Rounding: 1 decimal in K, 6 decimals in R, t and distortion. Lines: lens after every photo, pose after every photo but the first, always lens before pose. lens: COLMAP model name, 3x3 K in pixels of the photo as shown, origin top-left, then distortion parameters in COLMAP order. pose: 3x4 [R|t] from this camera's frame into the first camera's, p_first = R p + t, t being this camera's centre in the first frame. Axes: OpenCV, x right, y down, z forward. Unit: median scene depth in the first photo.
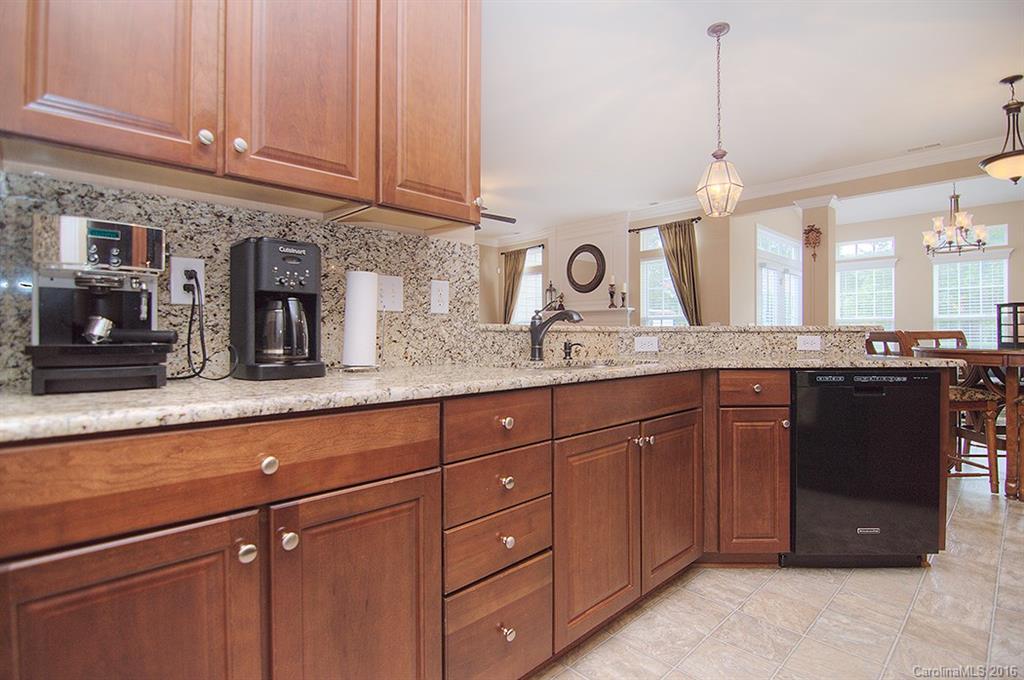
lens RADIAL K [[497.0, 0, 513.6], [0, 497.0, 334.2], [0, 0, 1]] dist [-0.011948, -0.006099]
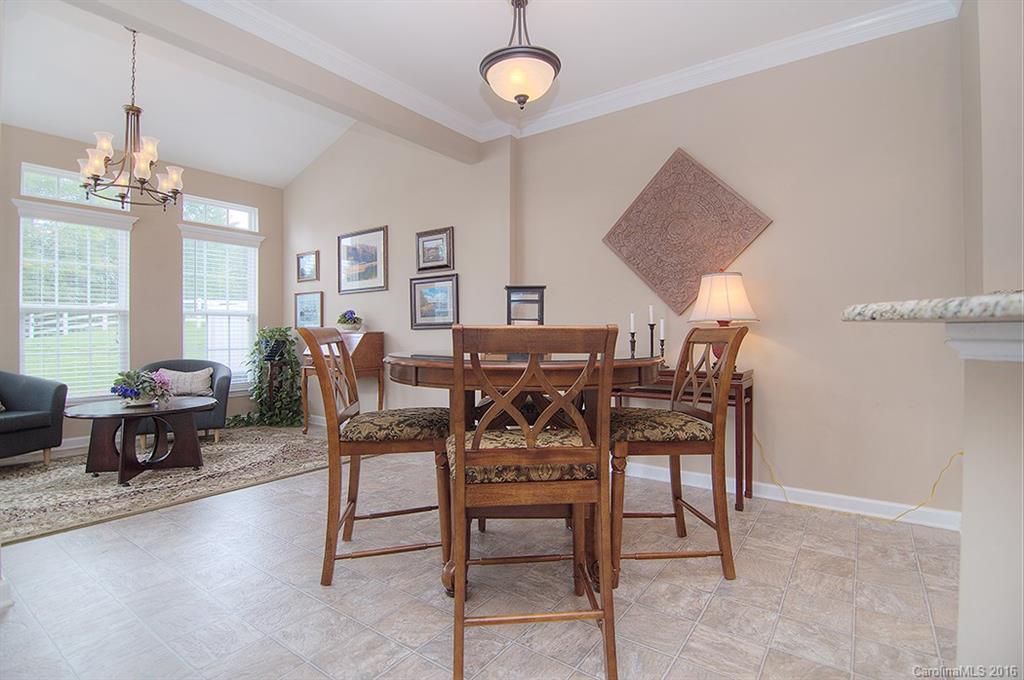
lens RADIAL K [[497.0, 0, 513.6], [0, 497.0, 334.2], [0, 0, 1]] dist [-0.011948, -0.006099]
pose [[-0.183712, 0.000175, 0.982980, 0.590384], [0.002026, 0.999998, 0.000201, -0.000468], [-0.982978, 0.002028, -0.183712, 1.688635]]
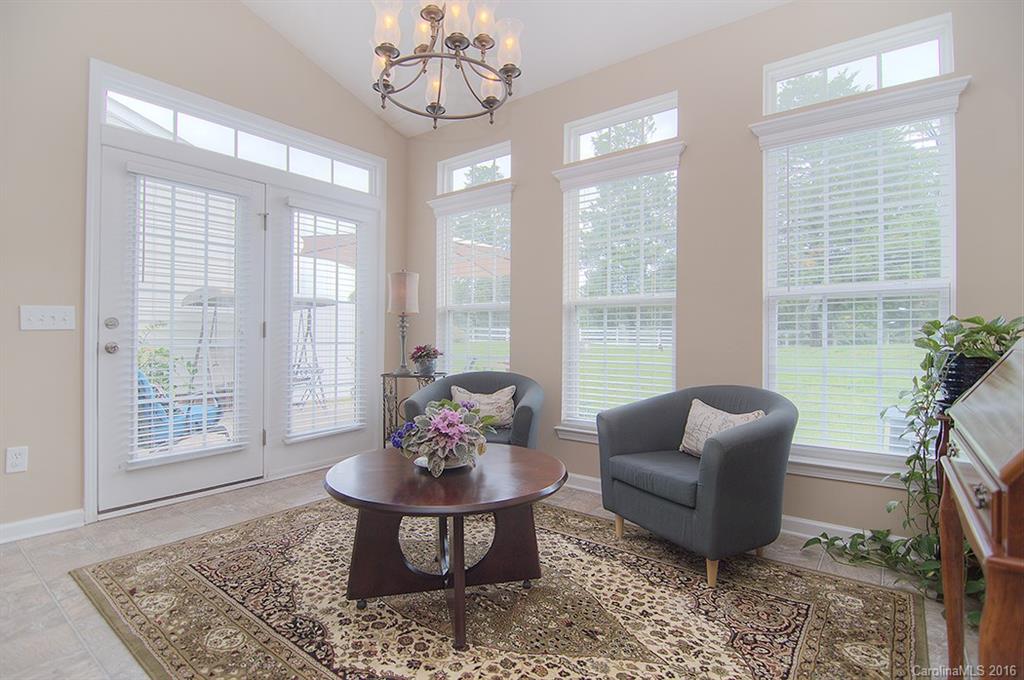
lens RADIAL K [[497.0, 0, 513.6], [0, 497.0, 334.2], [0, 0, 1]] dist [-0.011948, -0.006099]
pose [[0.987808, 0.010588, 0.155315, 2.433088], [-0.010027, 0.999940, -0.004397, 0.000745], [-0.155352, 0.002786, 0.987855, 1.707138]]
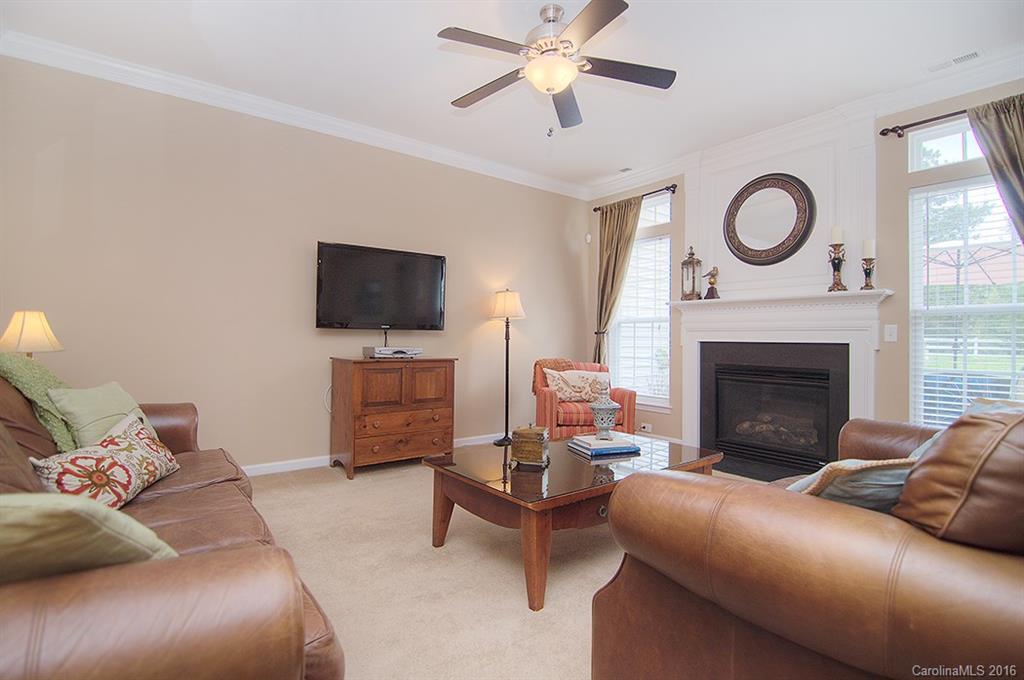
lens RADIAL K [[497.0, 0, 513.6], [0, 497.0, 334.2], [0, 0, 1]] dist [-0.011948, -0.006099]
pose [[0.994532, 0.013771, -0.103522, -0.248085], [-0.015288, 0.999787, -0.013872, 0.008784], [0.103308, 0.015379, 0.994530, 1.575593]]
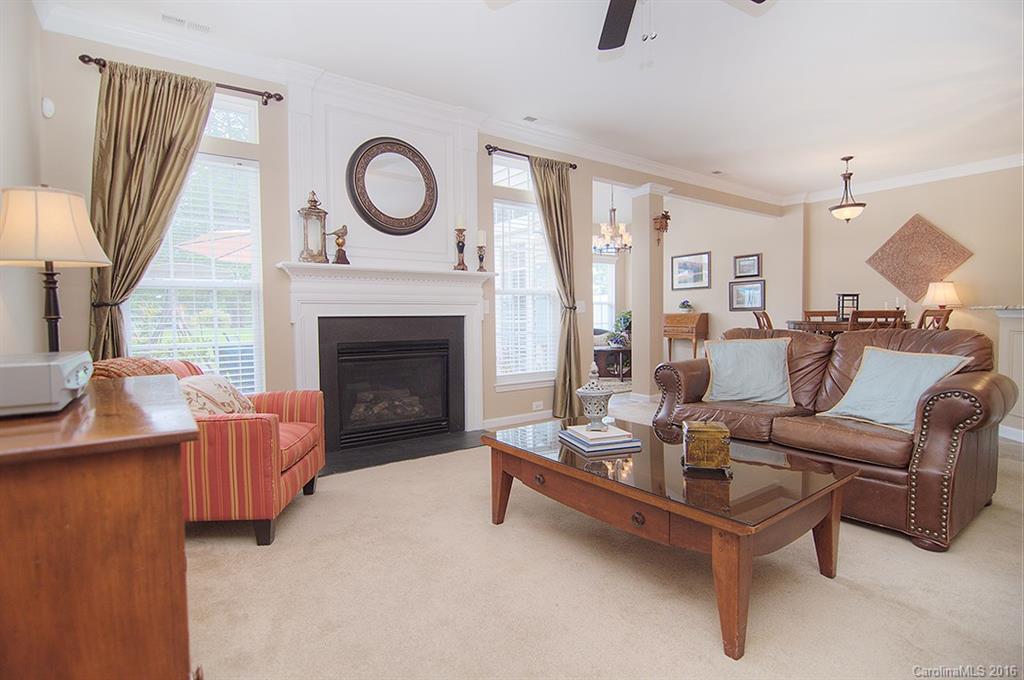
lens RADIAL K [[497.0, 0, 513.6], [0, 497.0, 334.2], [0, 0, 1]] dist [-0.011948, -0.006099]
pose [[0.133686, -0.036728, 0.990343, -1.226638], [0.008972, 0.999317, 0.035850, 0.003708], [-0.990983, 0.004093, 0.133924, 2.883609]]
